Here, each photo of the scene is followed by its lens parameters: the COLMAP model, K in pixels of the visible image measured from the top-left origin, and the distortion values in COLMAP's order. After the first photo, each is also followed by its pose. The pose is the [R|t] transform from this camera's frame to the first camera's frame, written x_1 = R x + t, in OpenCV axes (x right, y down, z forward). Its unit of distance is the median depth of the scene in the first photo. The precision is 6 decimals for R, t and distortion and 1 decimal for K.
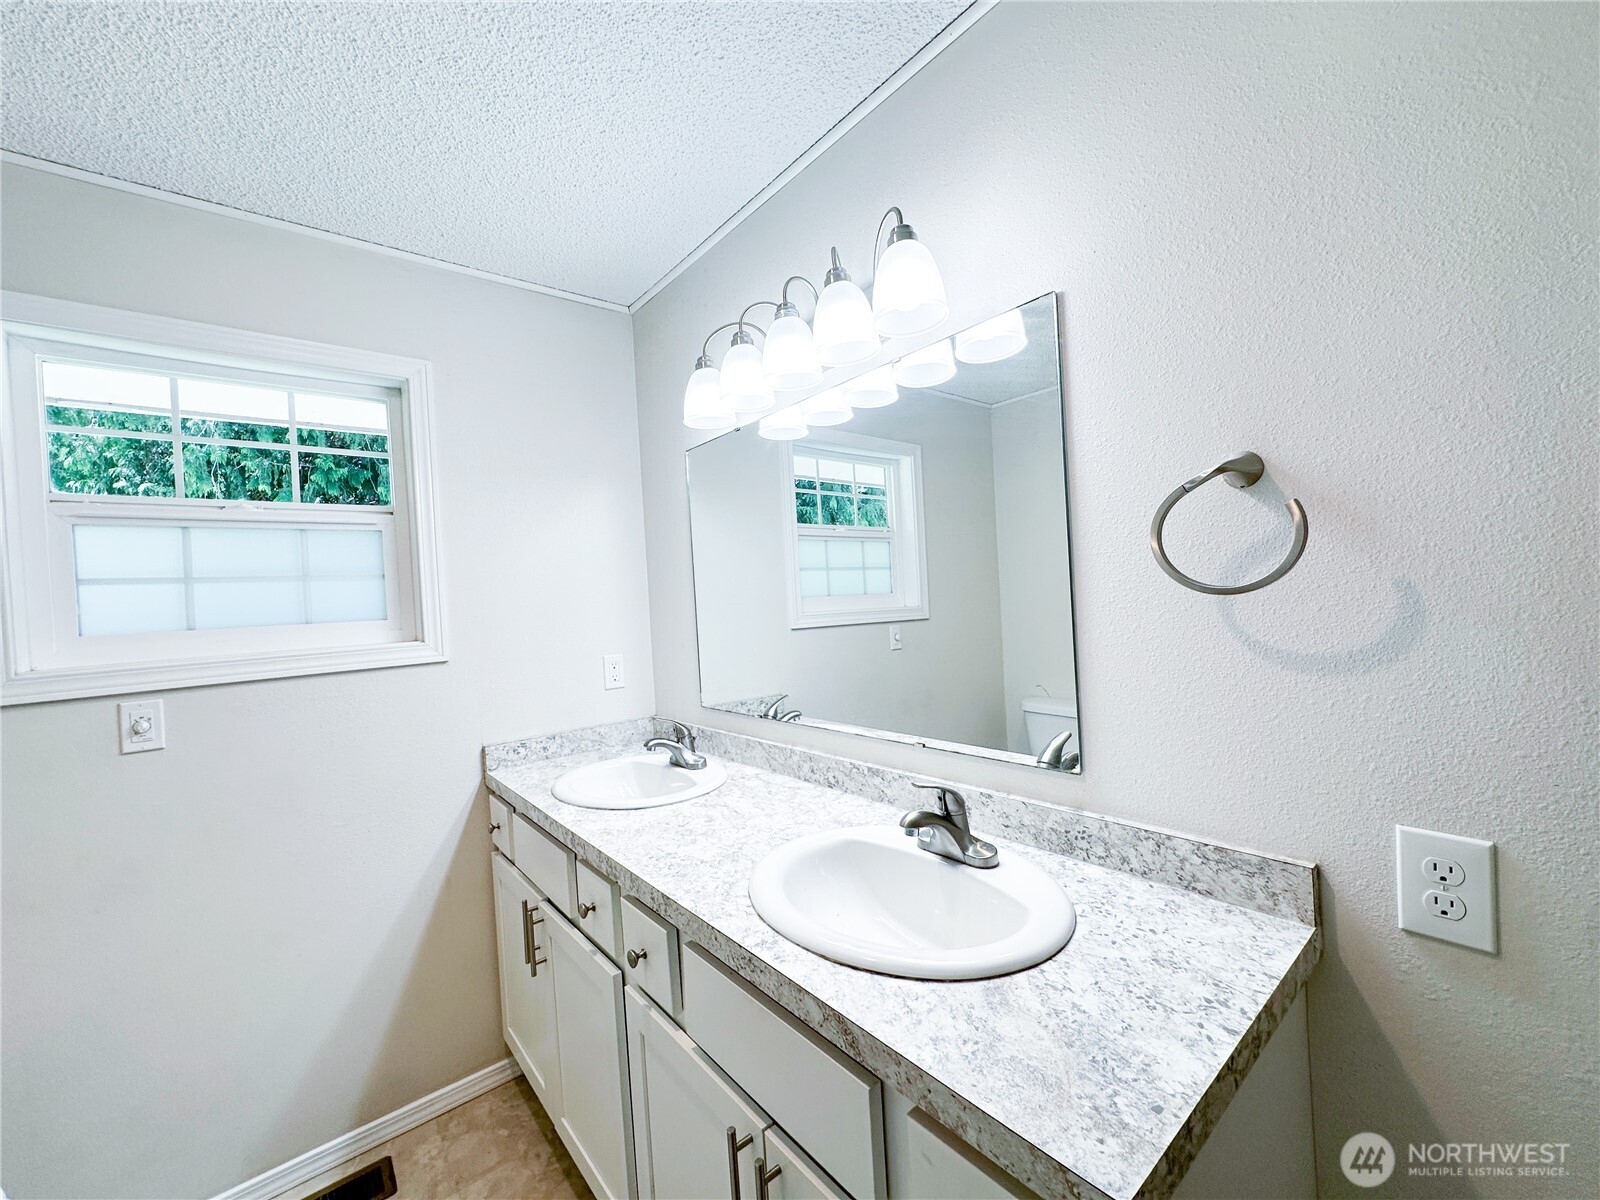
lens RADIAL K [[638.0, 0, 797.5], [0, 638.0, 600.1], [0, 0, 1]] dist [-0.002462, 0.001143]
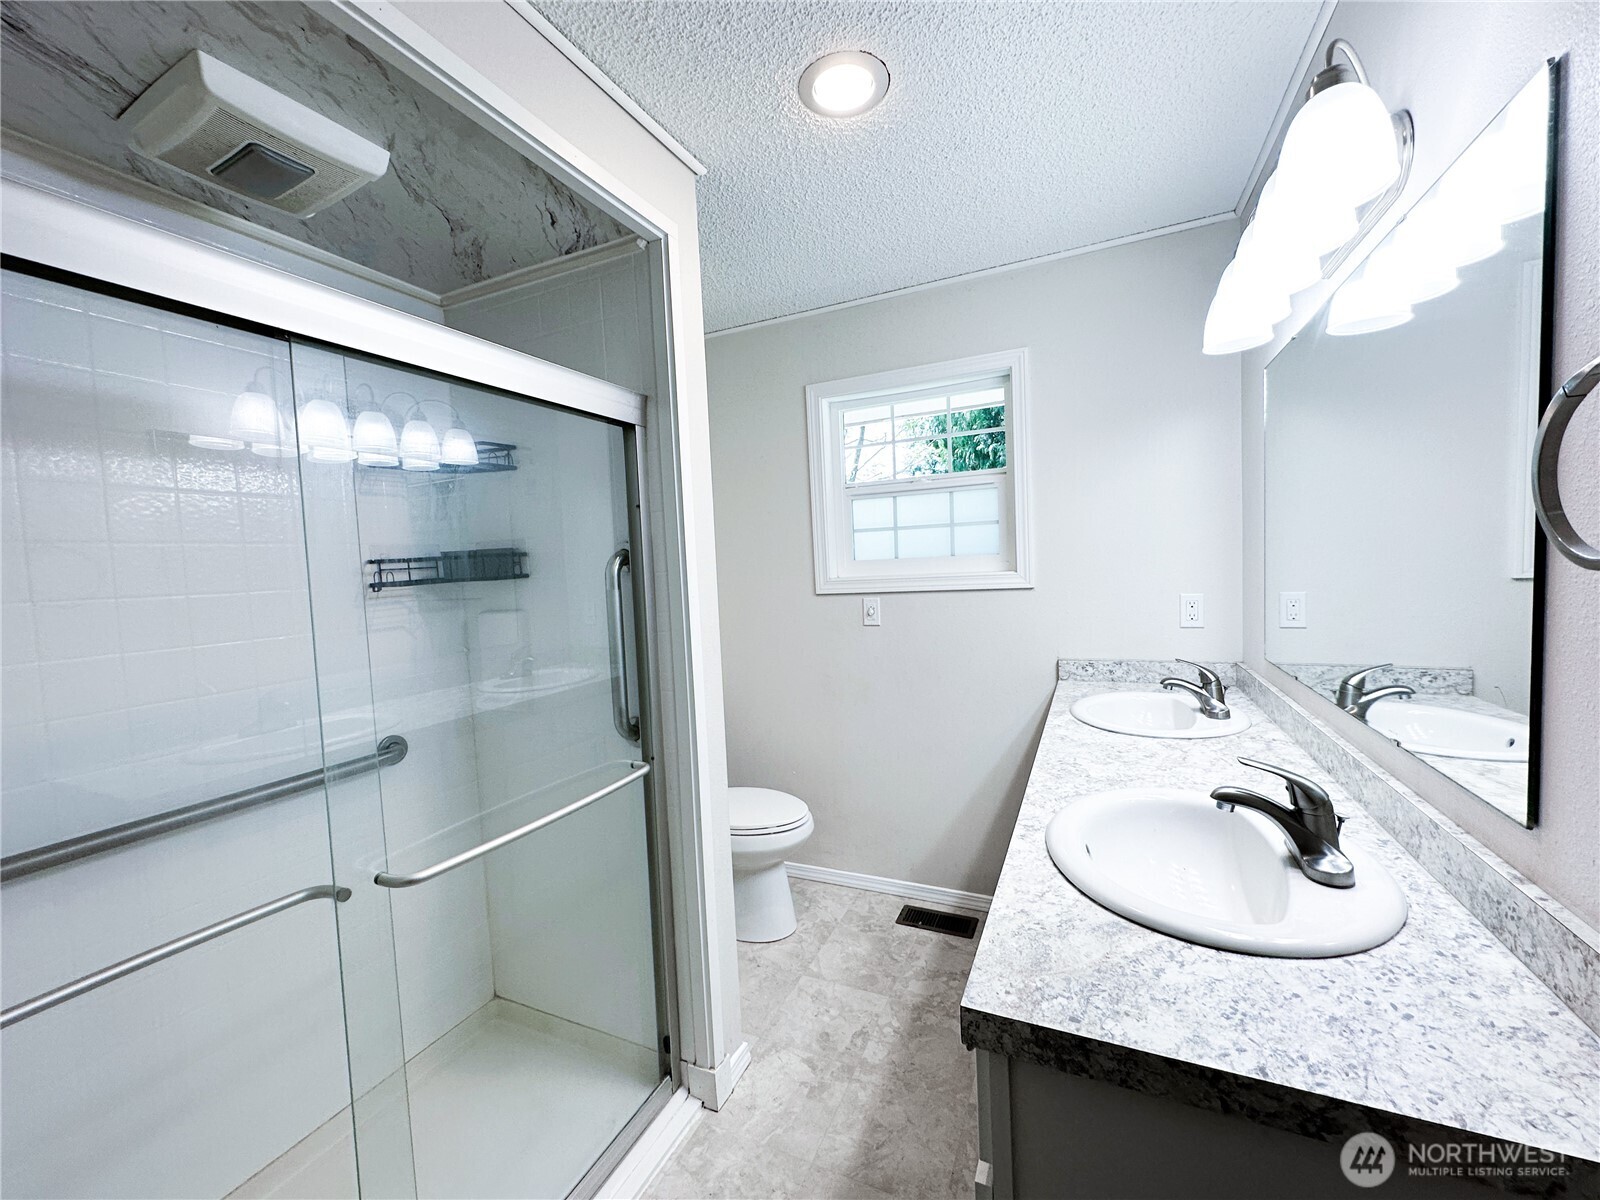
lens RADIAL K [[638.0, 0, 804.2], [0, 638.0, 601.7], [0, 0, 1]] dist [-0.002462, 0.001143]
pose [[0.443070, 0.092515, -0.891701, 0.491004], [0.017022, 0.993613, 0.111546, -0.034054], [0.896325, -0.064601, 0.438666, 0.038387]]
